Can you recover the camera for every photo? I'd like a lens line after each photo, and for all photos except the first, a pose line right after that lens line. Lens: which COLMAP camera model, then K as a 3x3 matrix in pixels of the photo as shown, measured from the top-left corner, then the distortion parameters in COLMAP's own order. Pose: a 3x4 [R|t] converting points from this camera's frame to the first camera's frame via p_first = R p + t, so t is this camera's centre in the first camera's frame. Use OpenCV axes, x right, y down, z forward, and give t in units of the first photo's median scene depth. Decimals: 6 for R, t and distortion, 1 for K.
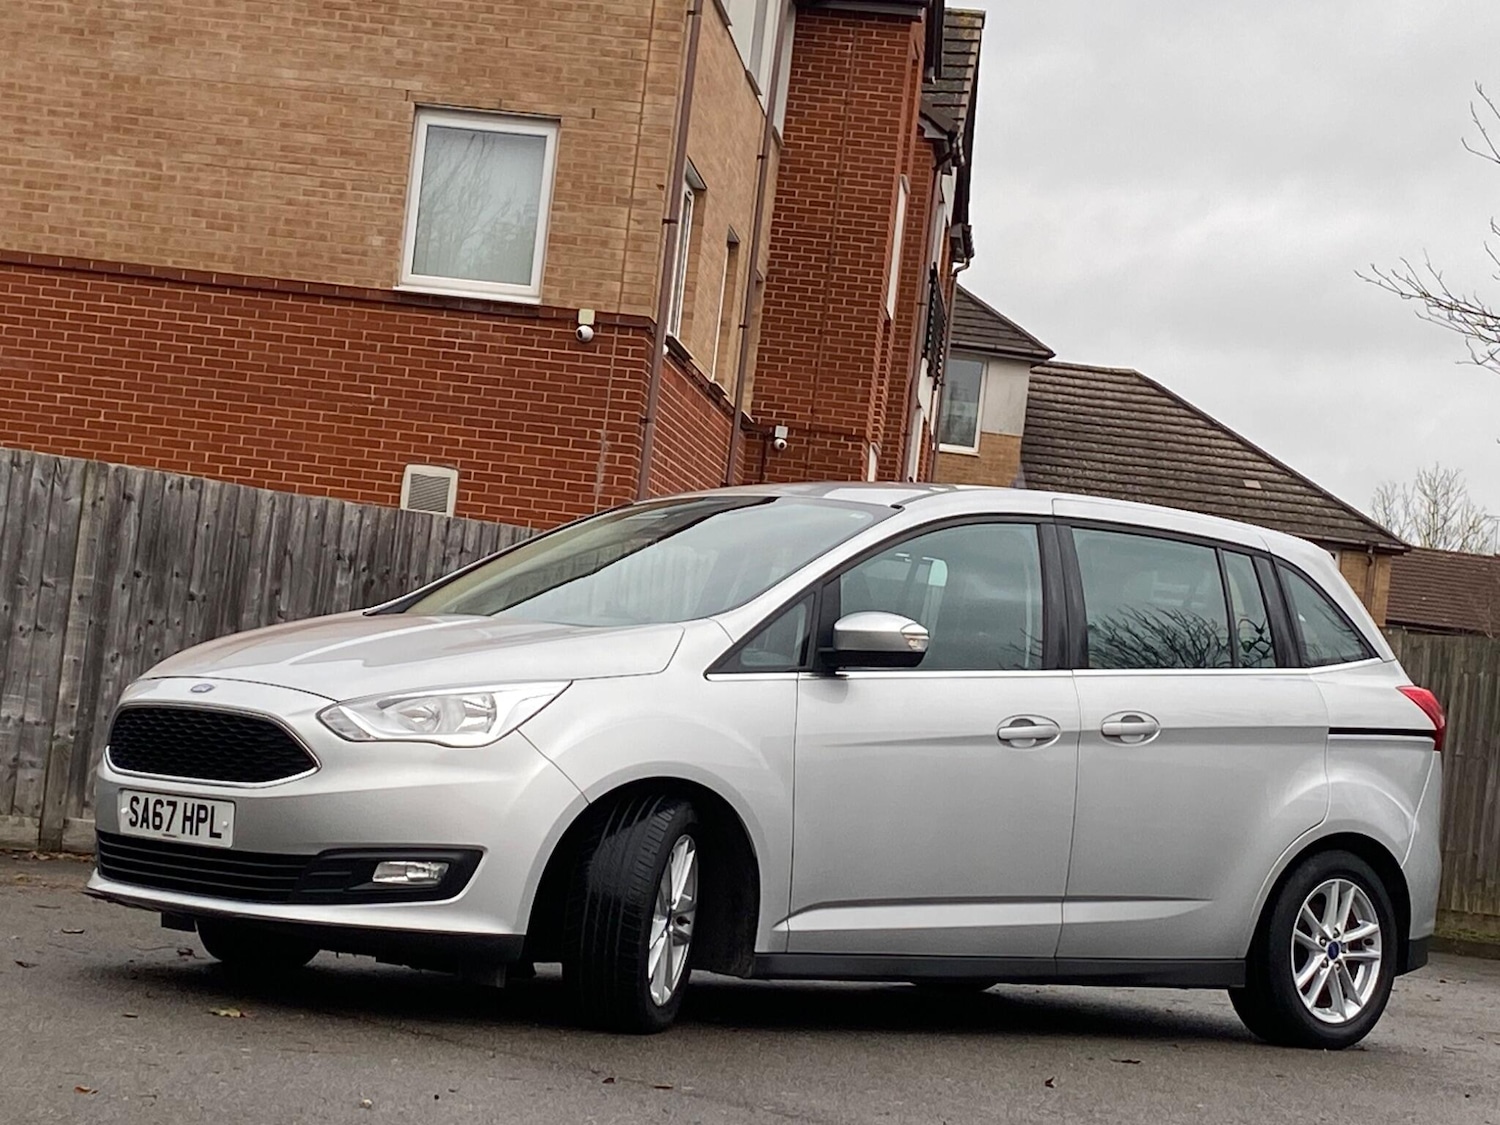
lens RADIAL K [[3336.4, 0, 756.8], [0, 3336.4, 540.3], [0, 0, 1]] dist [0.166063, -0.057666]
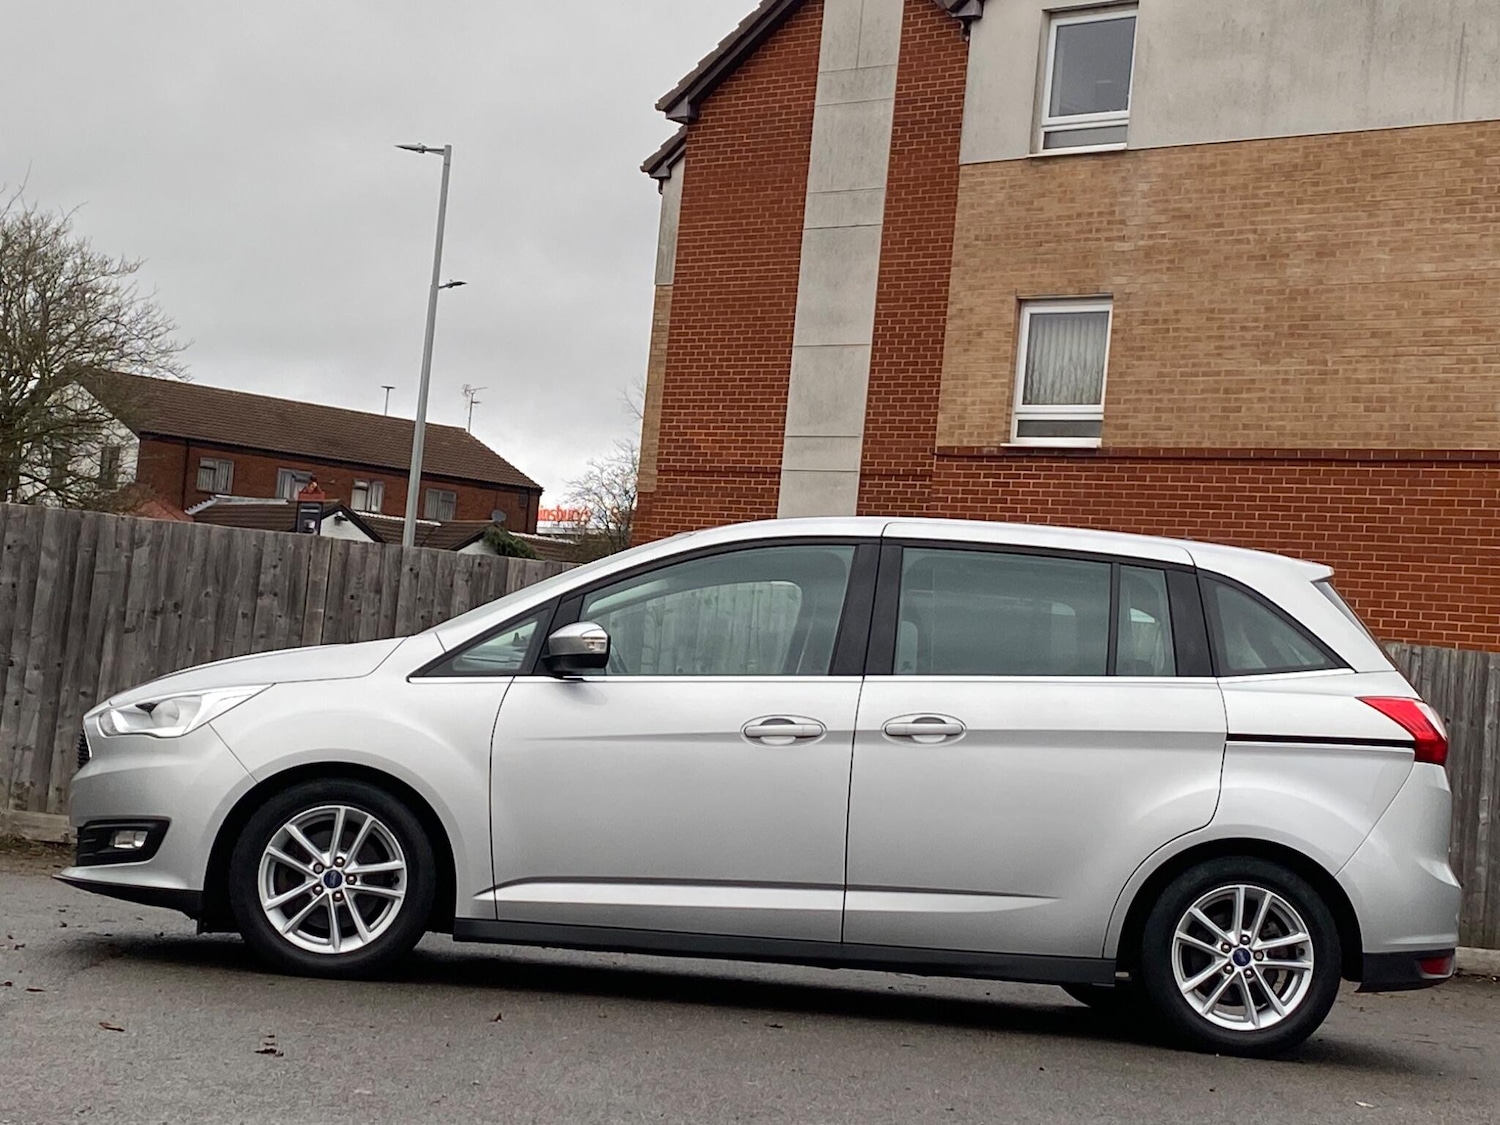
lens RADIAL K [[2877.5, 0, 745.0], [0, 2877.5, 533.4], [0, 0, 1]] dist [0.189953, -0.474759]
pose [[0.797657, -0.073361, -0.598634, 0.253131], [0.024447, 0.995692, -0.089445, 0.030622], [0.602616, 0.056712, 0.796013, 0.095348]]
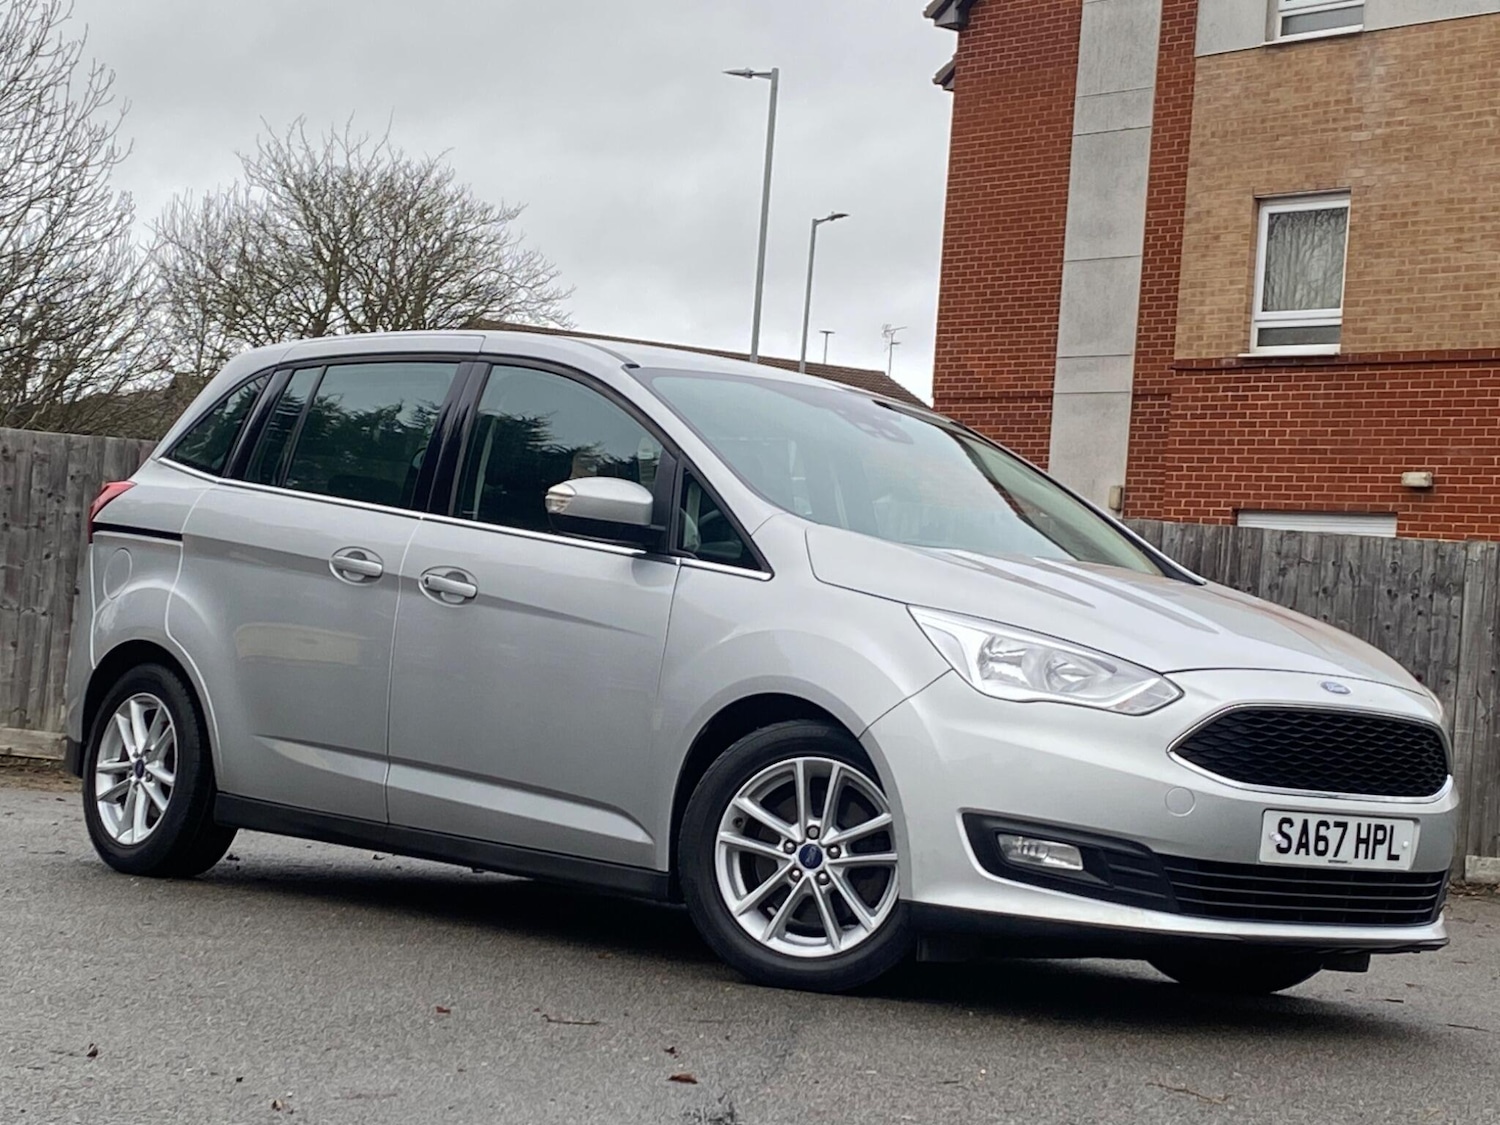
lens RADIAL K [[3108.1, 0, 744.6], [0, 3108.1, 532.9], [0, 0, 1]] dist [0.196301, -0.476567]
pose [[0.683219, -0.082707, -0.725515, 0.355906], [0.035157, 0.996138, -0.080450, 0.047144], [0.729367, 0.029458, 0.683488, 0.138644]]
